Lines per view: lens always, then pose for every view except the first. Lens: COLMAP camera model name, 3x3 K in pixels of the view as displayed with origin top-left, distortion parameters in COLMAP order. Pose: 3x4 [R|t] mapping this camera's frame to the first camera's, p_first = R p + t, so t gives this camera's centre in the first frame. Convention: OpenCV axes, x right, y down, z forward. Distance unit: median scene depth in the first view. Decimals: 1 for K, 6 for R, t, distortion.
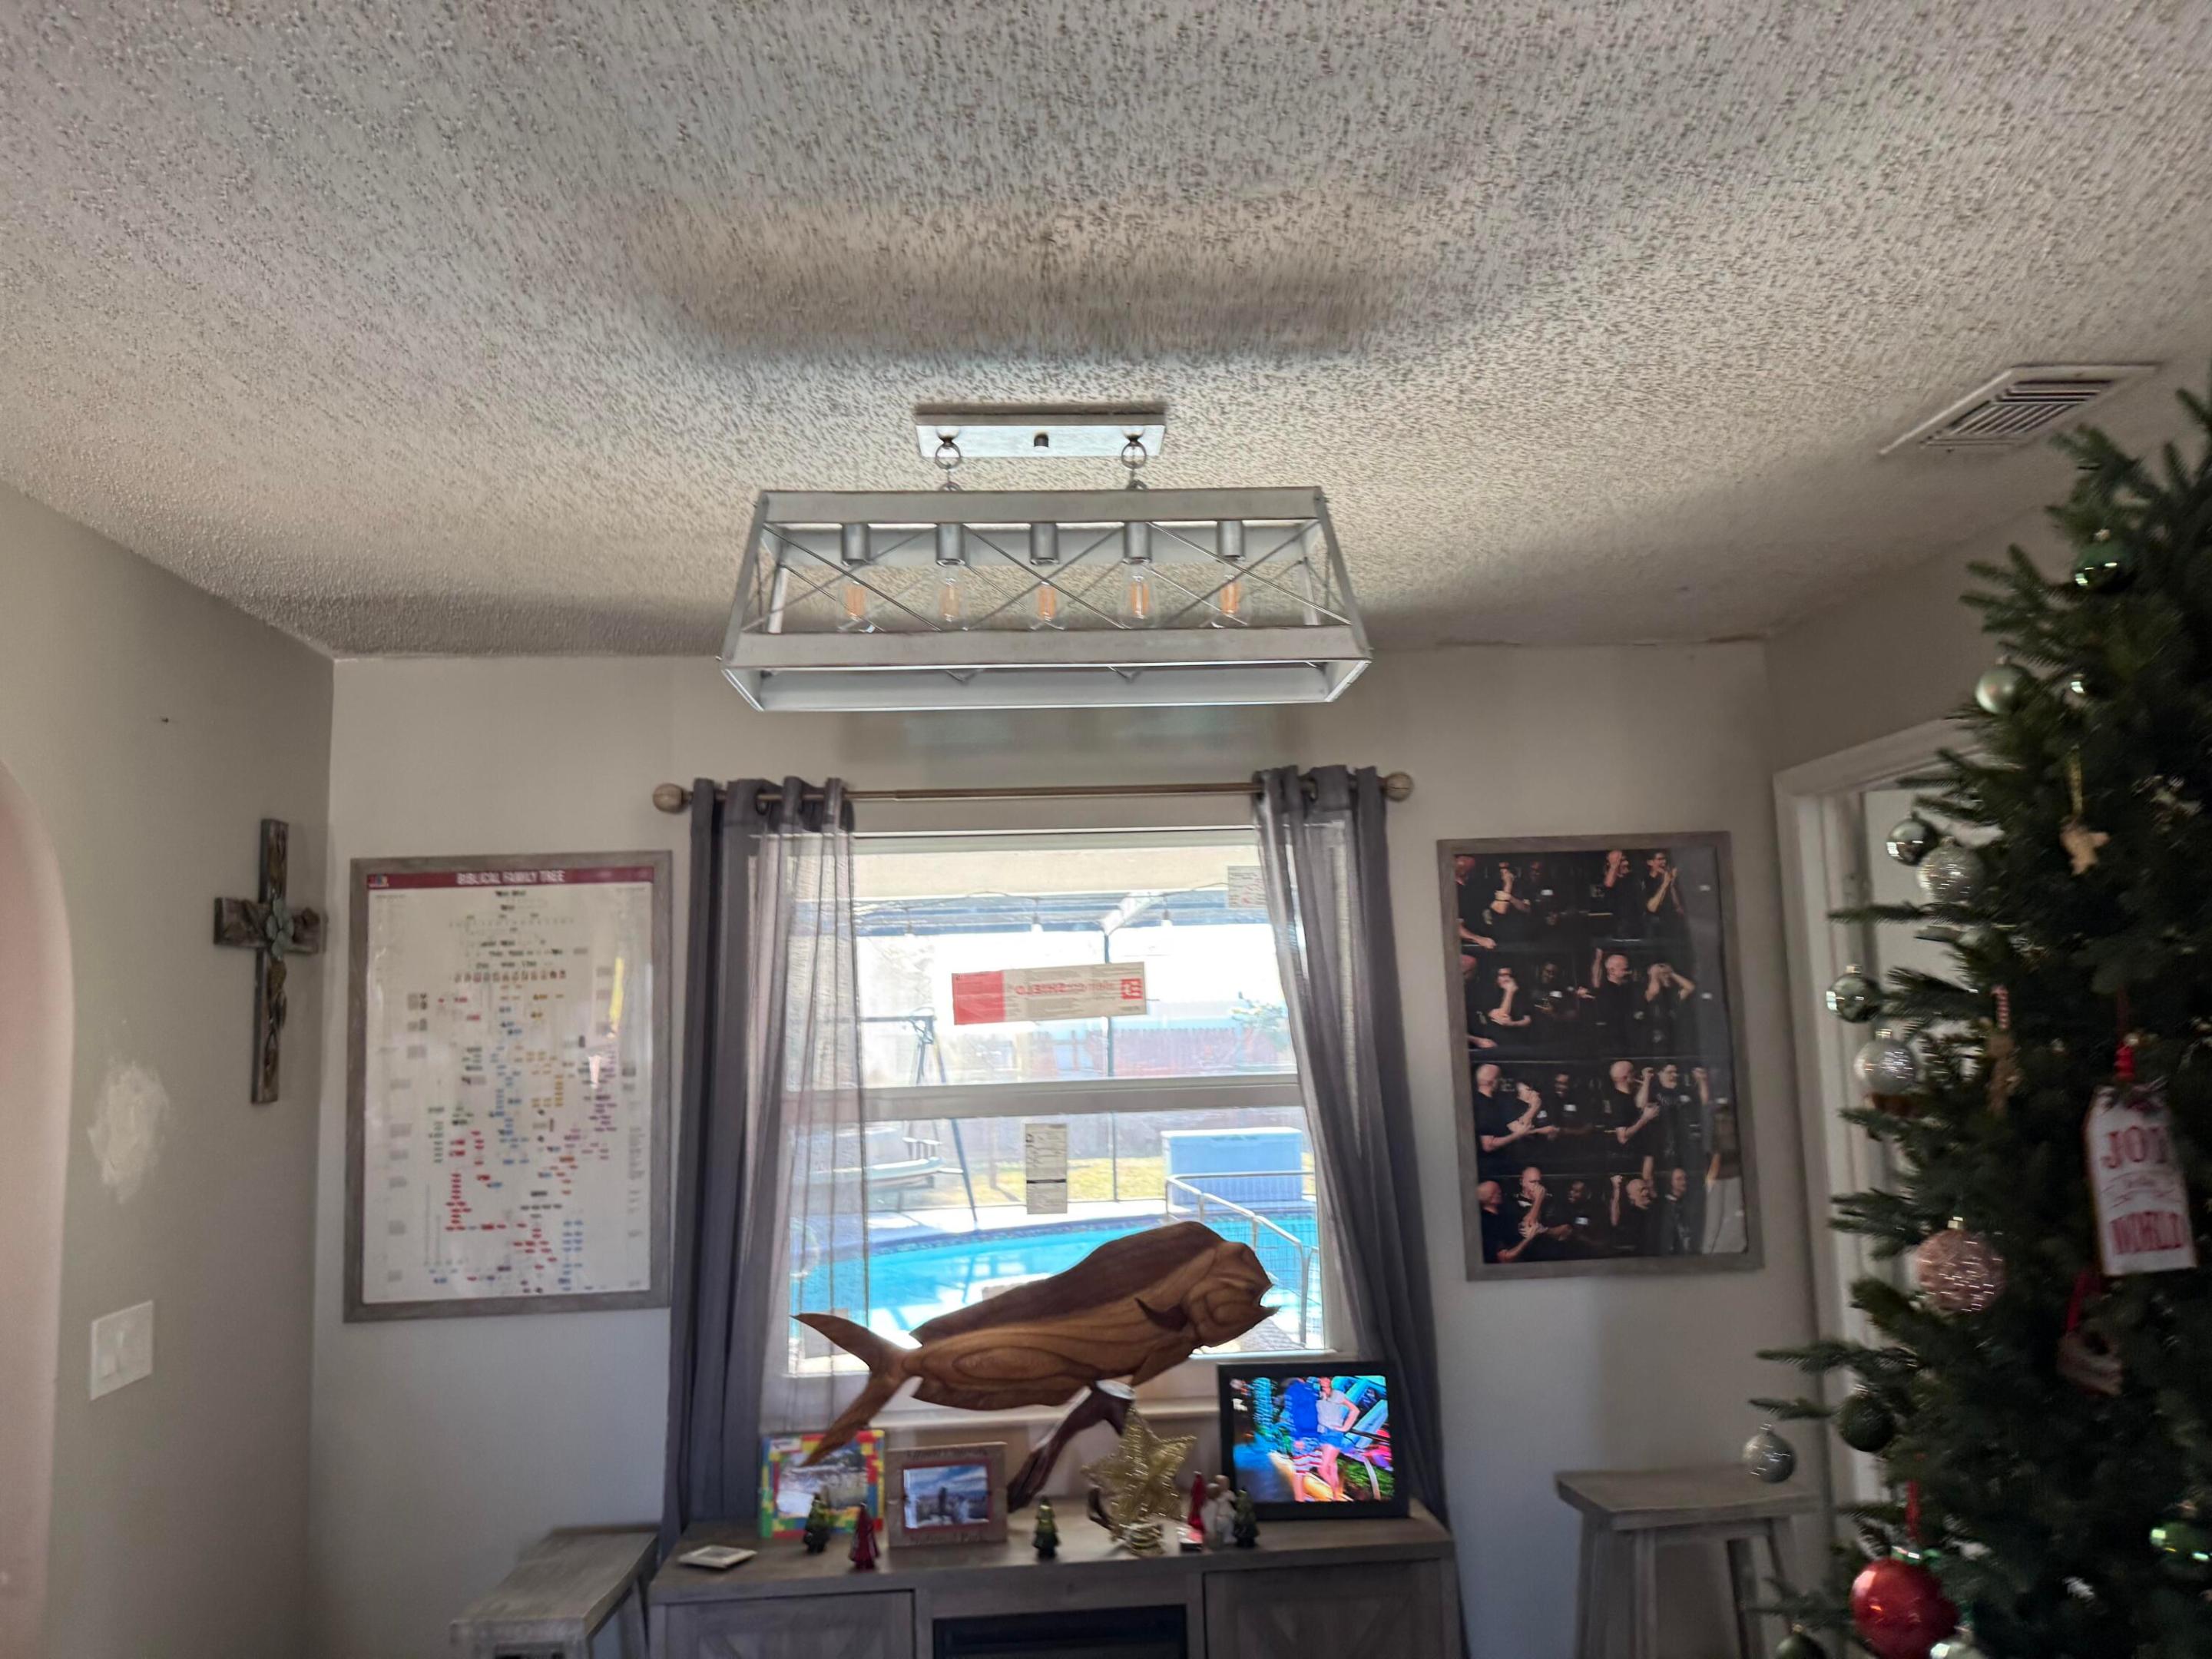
lens RADIAL K [[1535.7, 0, 1106.0], [0, 1535.7, 829.5], [0, 0, 1]] dist [0.001051, -0.000388]
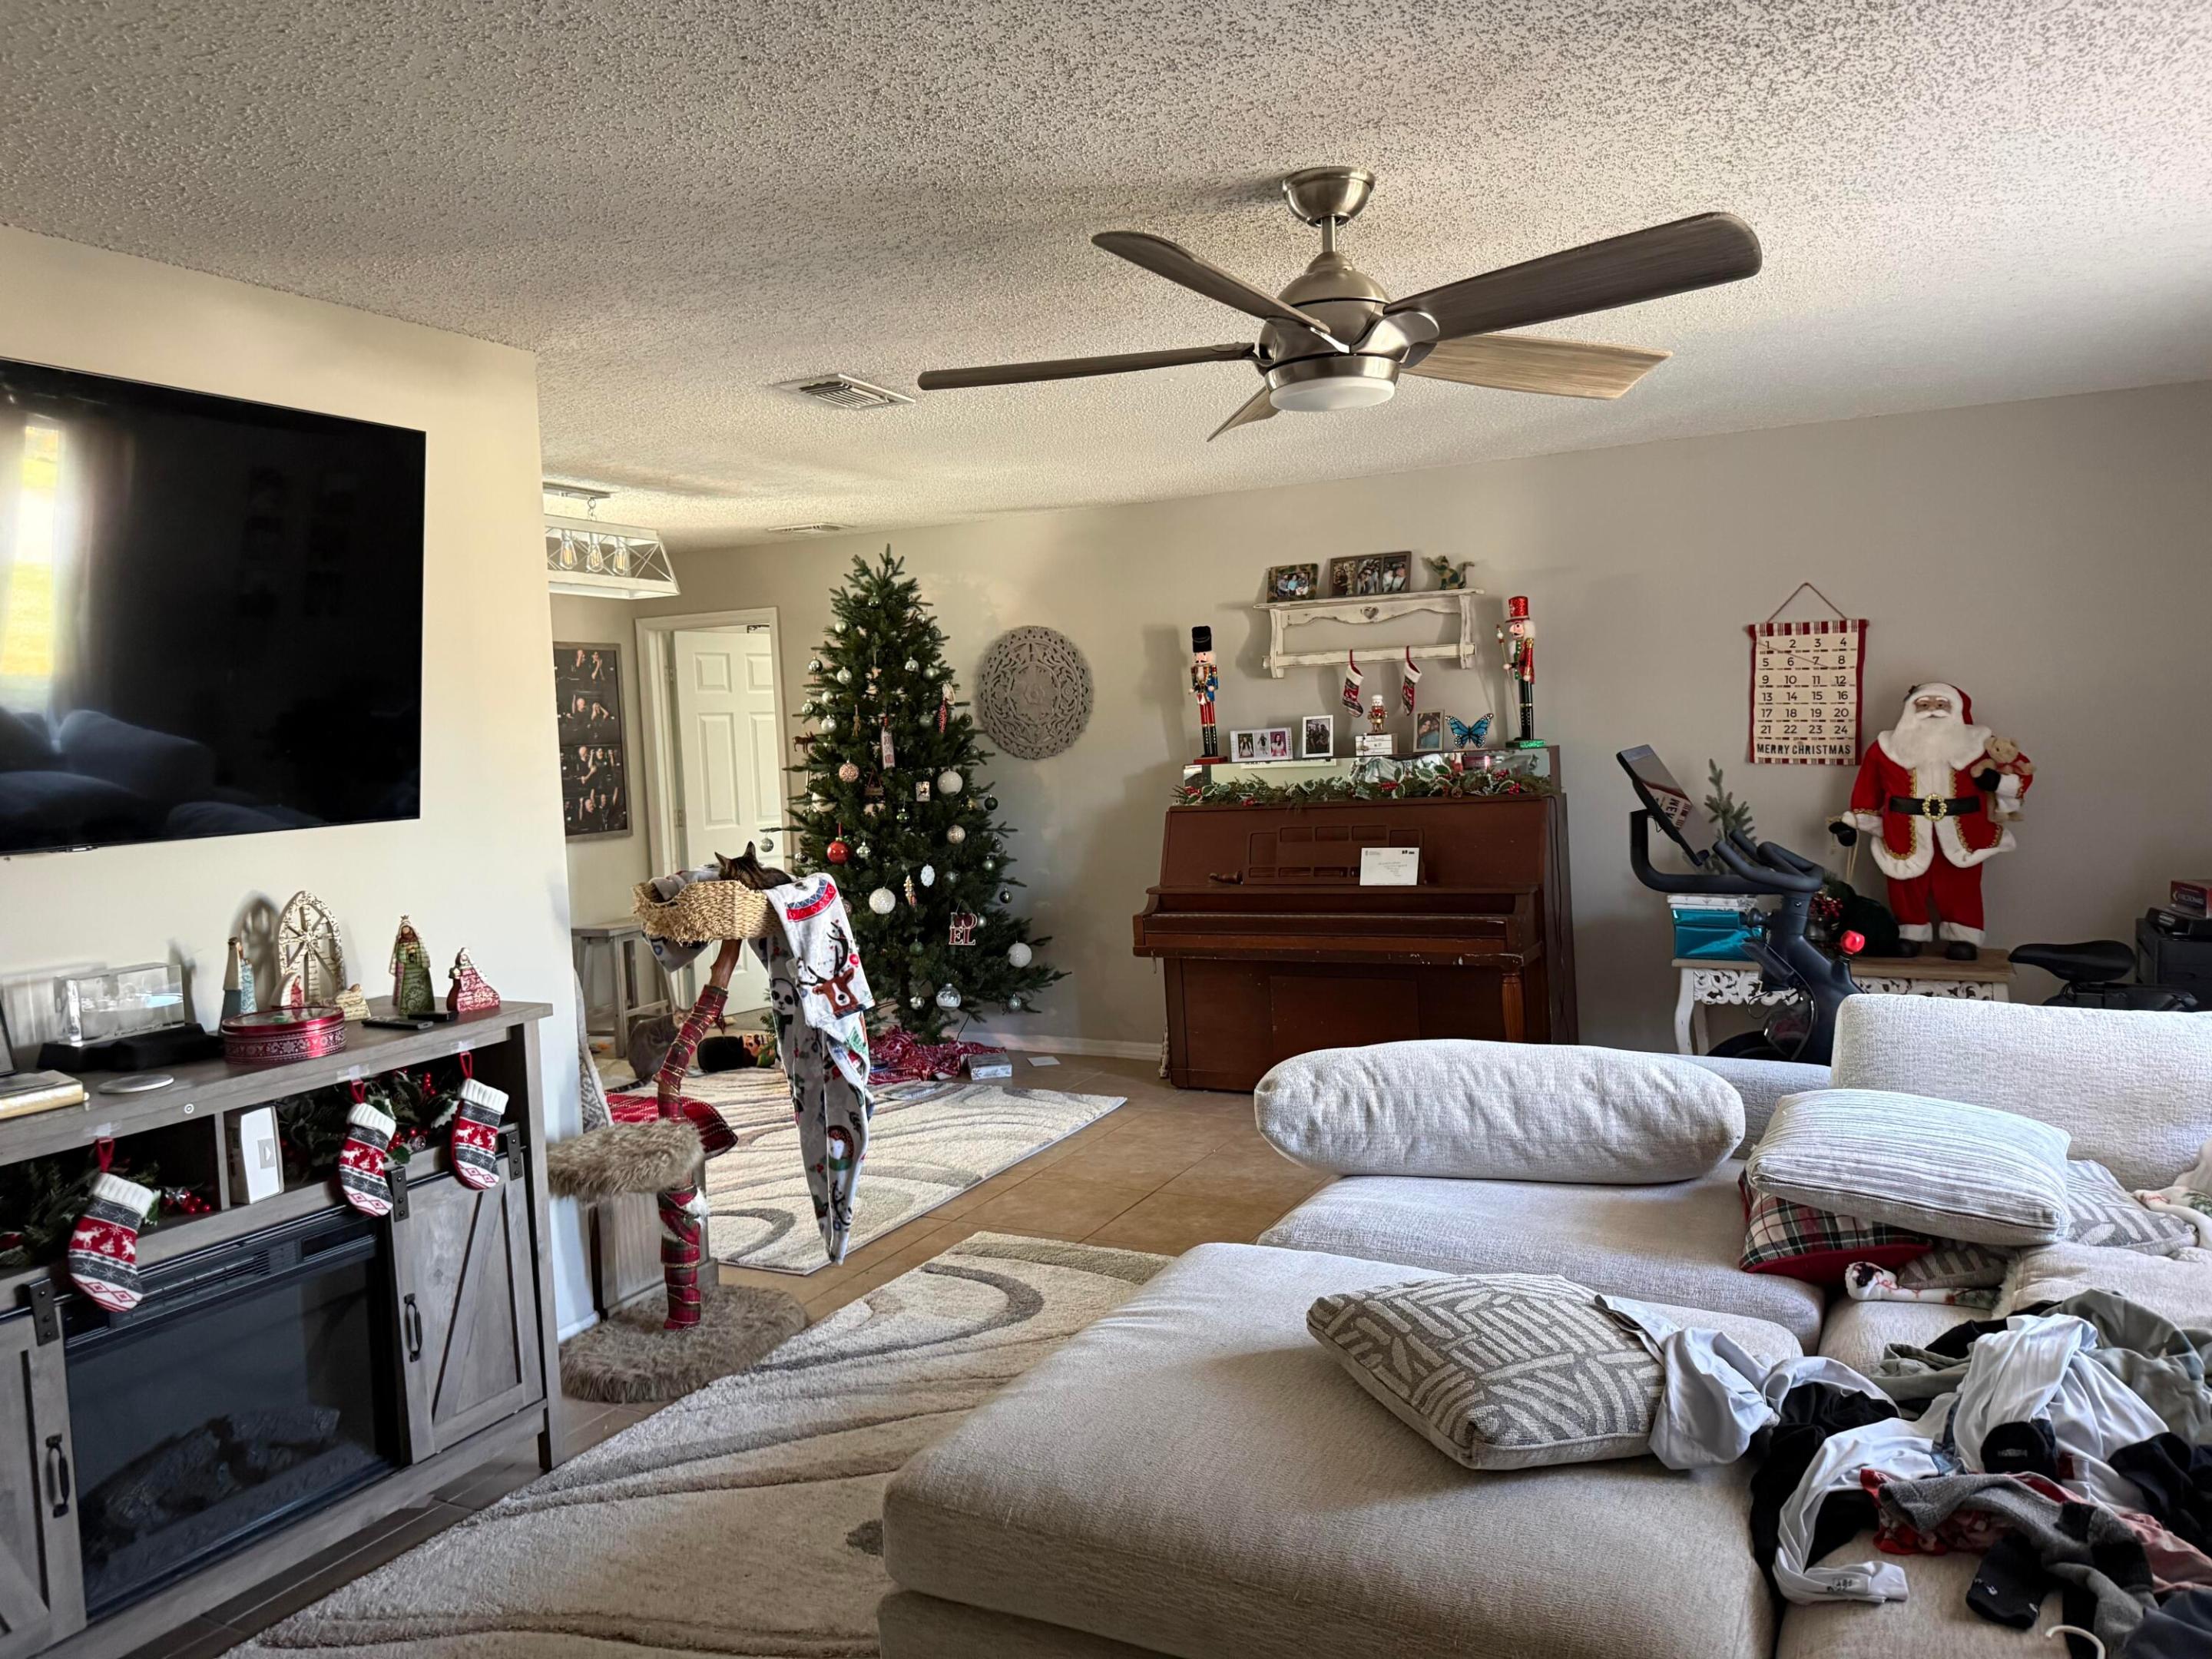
lens RADIAL K [[1607.4, 0, 1108.4], [0, 1607.4, 784.1], [0, 0, 1]] dist [-0.000988, -0.001774]
pose [[0.503784, -0.024314, 0.863487, -1.438712], [-0.079307, 0.994080, 0.074261, -0.029612], [-0.860181, -0.105893, 0.498874, -0.901725]]
